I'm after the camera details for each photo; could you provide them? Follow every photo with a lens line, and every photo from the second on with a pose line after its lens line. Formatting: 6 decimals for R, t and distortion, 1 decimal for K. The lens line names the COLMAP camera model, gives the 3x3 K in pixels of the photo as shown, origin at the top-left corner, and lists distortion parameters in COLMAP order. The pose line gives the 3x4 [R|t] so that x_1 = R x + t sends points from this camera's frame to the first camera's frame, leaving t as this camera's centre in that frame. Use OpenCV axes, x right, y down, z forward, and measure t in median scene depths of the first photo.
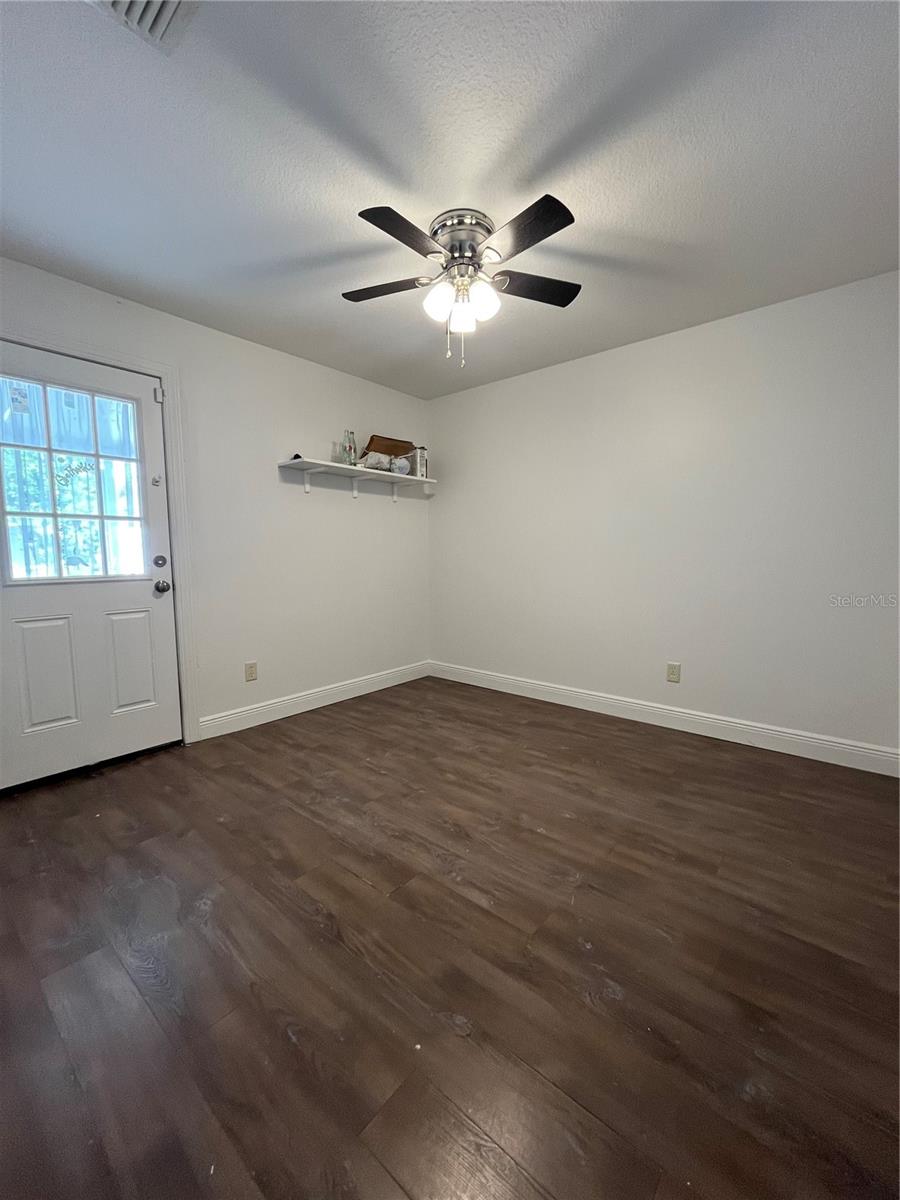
lens RADIAL K [[483.3, 0, 450.9], [0, 483.3, 598.6], [0, 0, 1]] dist [-0.000804, 0.000382]
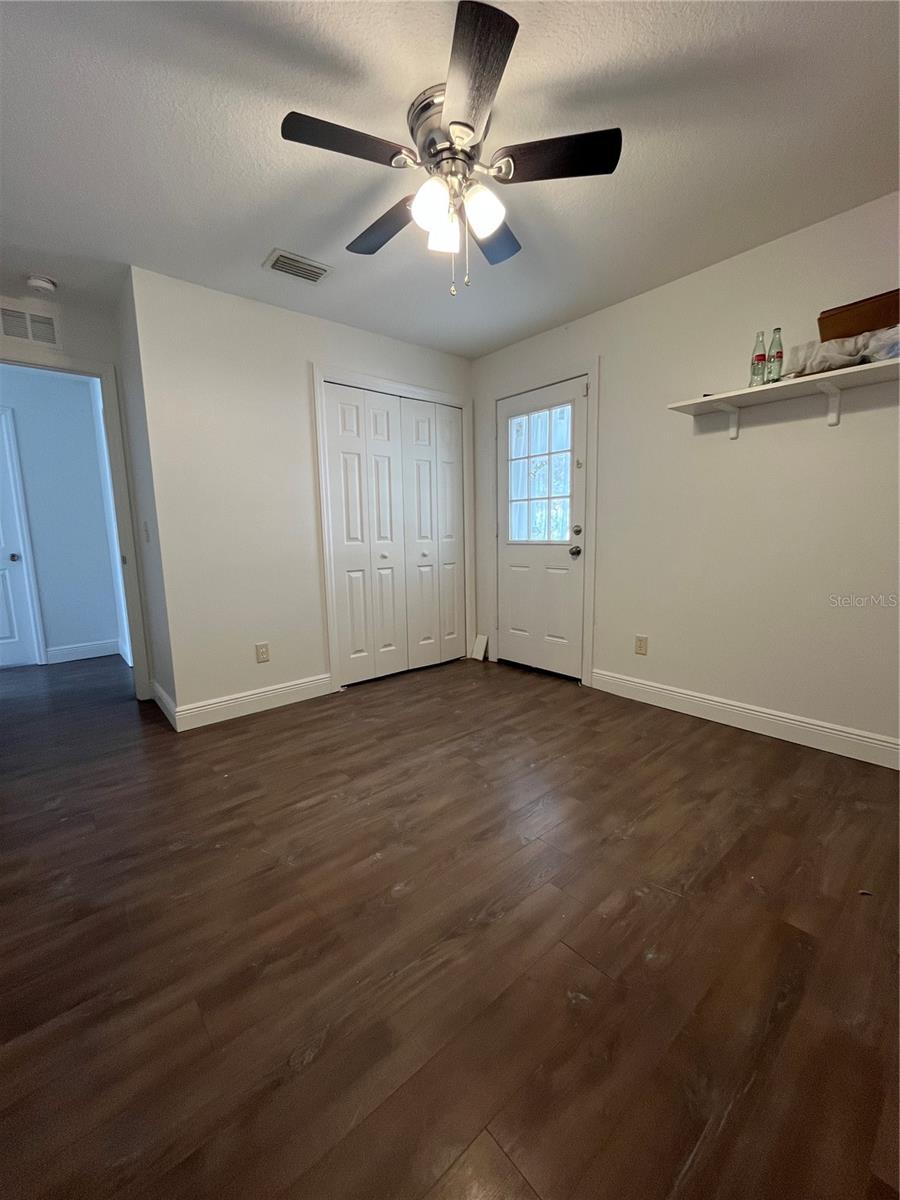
lens RADIAL K [[483.3, 0, 451.1], [0, 483.3, 600.5], [0, 0, 1]] dist [-0.000804, 0.000382]
pose [[-0.153376, 0.153324, -0.976201, 0.748876], [-0.074638, 0.983270, 0.166161, -0.090814], [0.985345, 0.098347, -0.139366, 0.970909]]
